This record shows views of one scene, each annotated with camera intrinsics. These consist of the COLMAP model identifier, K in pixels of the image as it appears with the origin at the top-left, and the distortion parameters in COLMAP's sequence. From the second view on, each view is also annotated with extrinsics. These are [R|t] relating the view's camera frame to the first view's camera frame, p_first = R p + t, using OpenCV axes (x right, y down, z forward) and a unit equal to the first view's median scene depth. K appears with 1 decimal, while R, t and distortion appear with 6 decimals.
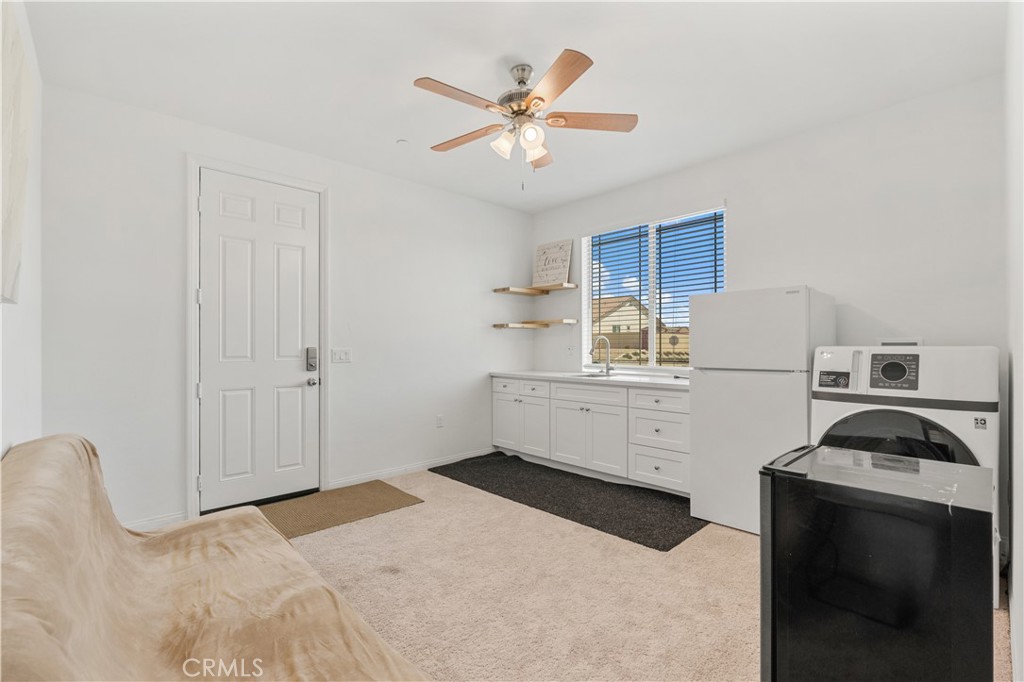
lens RADIAL K [[447.1, 0, 512.6], [0, 447.1, 345.1], [0, 0, 1]] dist [-0.012632, 0.001155]
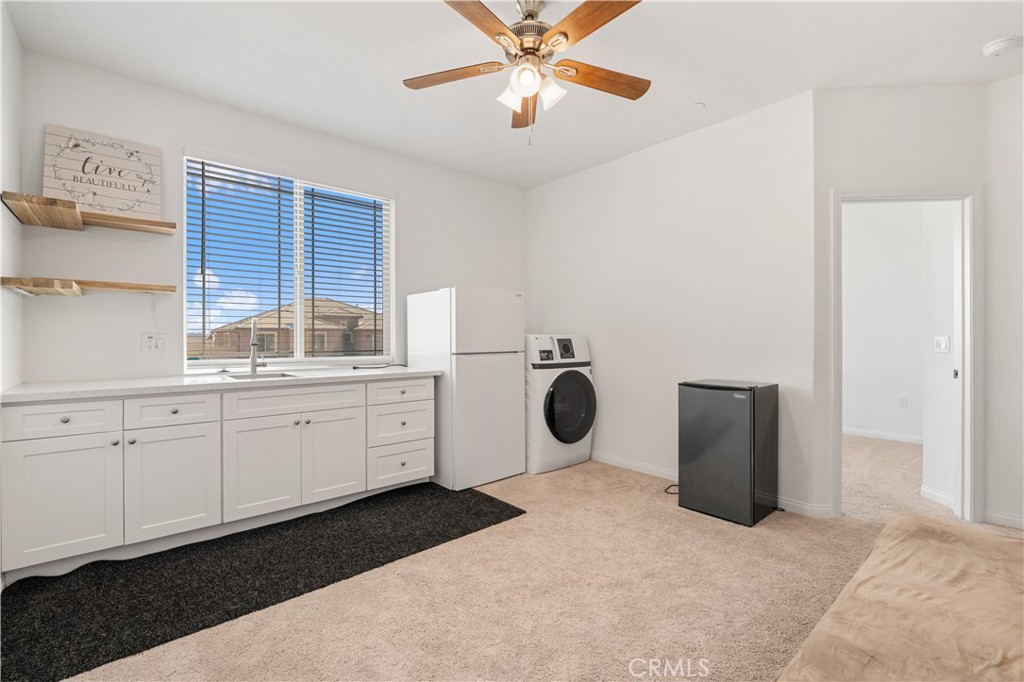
lens RADIAL K [[447.1, 0, 512.5], [0, 447.1, 337.6], [0, 0, 1]] dist [-0.012632, 0.001155]
pose [[0.044244, 0.001400, 0.999020, -0.535300], [-0.002382, 0.999996, -0.001296, 0.010653], [-0.999018, -0.002322, 0.044248, 0.652320]]
